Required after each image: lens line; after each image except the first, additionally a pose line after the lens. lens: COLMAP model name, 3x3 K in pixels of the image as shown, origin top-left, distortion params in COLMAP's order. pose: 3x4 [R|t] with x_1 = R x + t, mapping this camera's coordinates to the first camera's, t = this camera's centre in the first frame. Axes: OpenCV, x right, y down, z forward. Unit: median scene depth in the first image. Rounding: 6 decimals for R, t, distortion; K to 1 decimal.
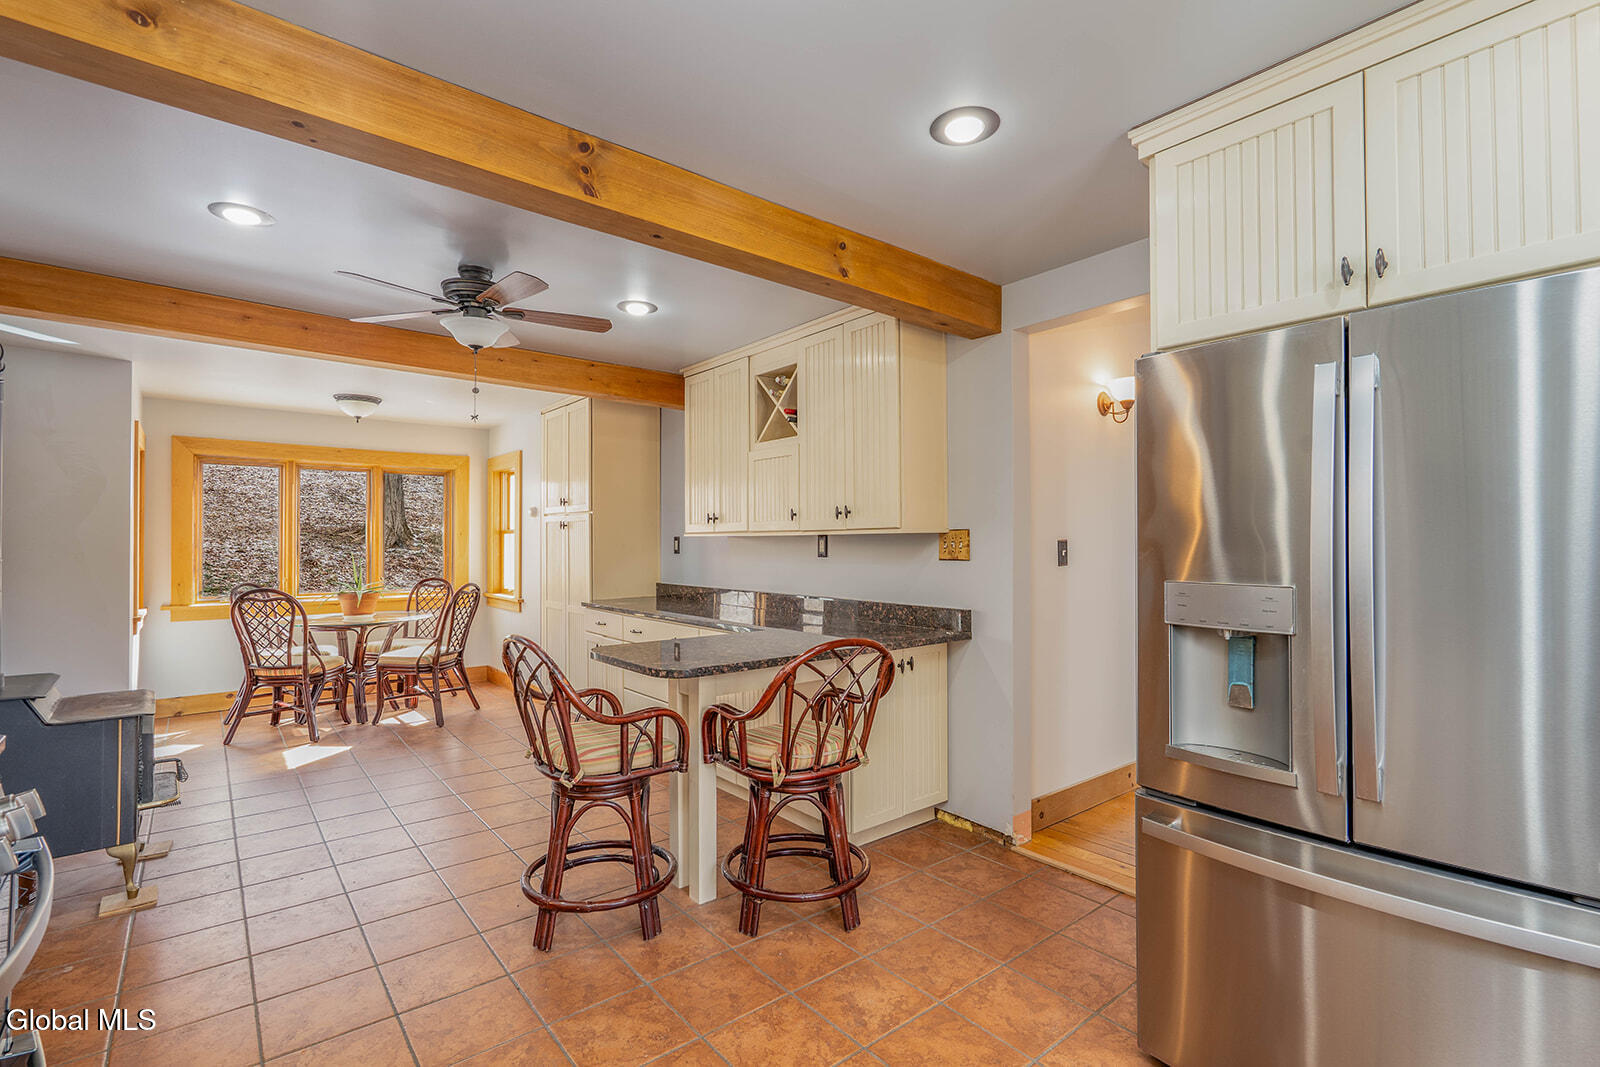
lens RADIAL K [[723.9, 0, 789.5], [0, 723.9, 540.2], [0, 0, 1]] dist [-0.000028, -0.000062]
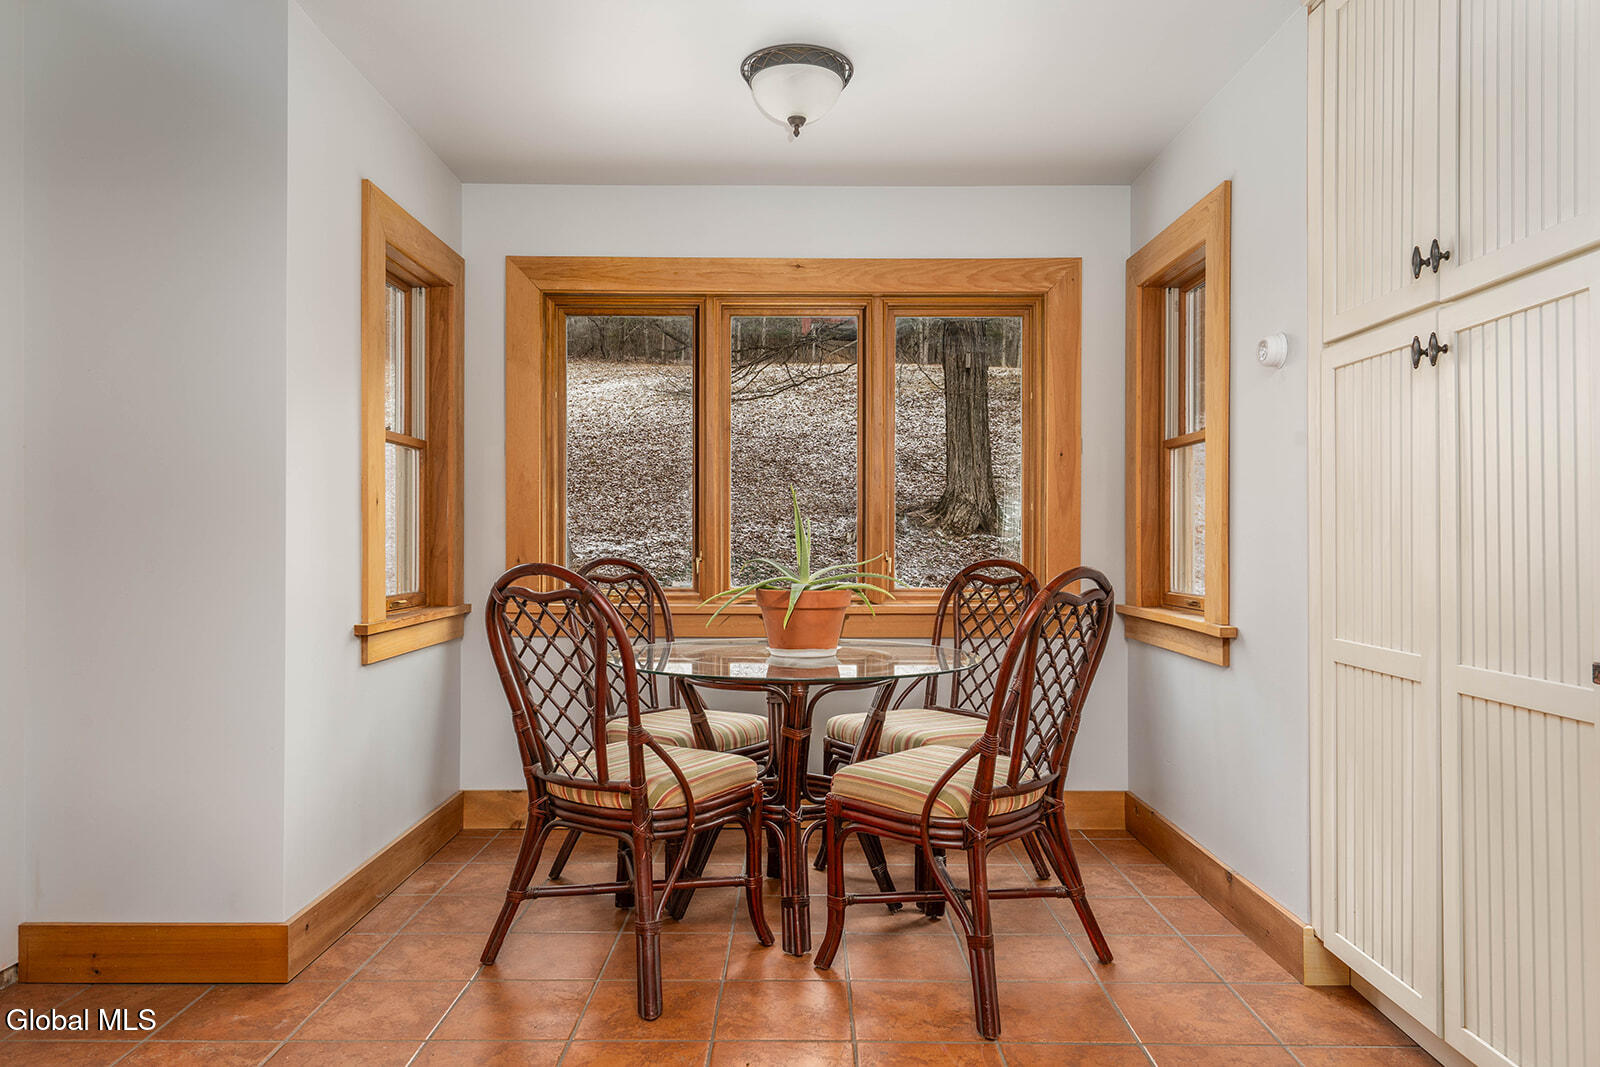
lens RADIAL K [[1065.9, 0, 797.6], [0, 1065.9, 539.4], [0, 0, 1]] dist [0.007917, 0.001181]
pose [[0.777727, 0.003291, -0.628594, -0.233924], [0.000338, 0.999984, 0.005653, 0.041057], [0.628603, -0.004609, 0.777713, 0.534263]]
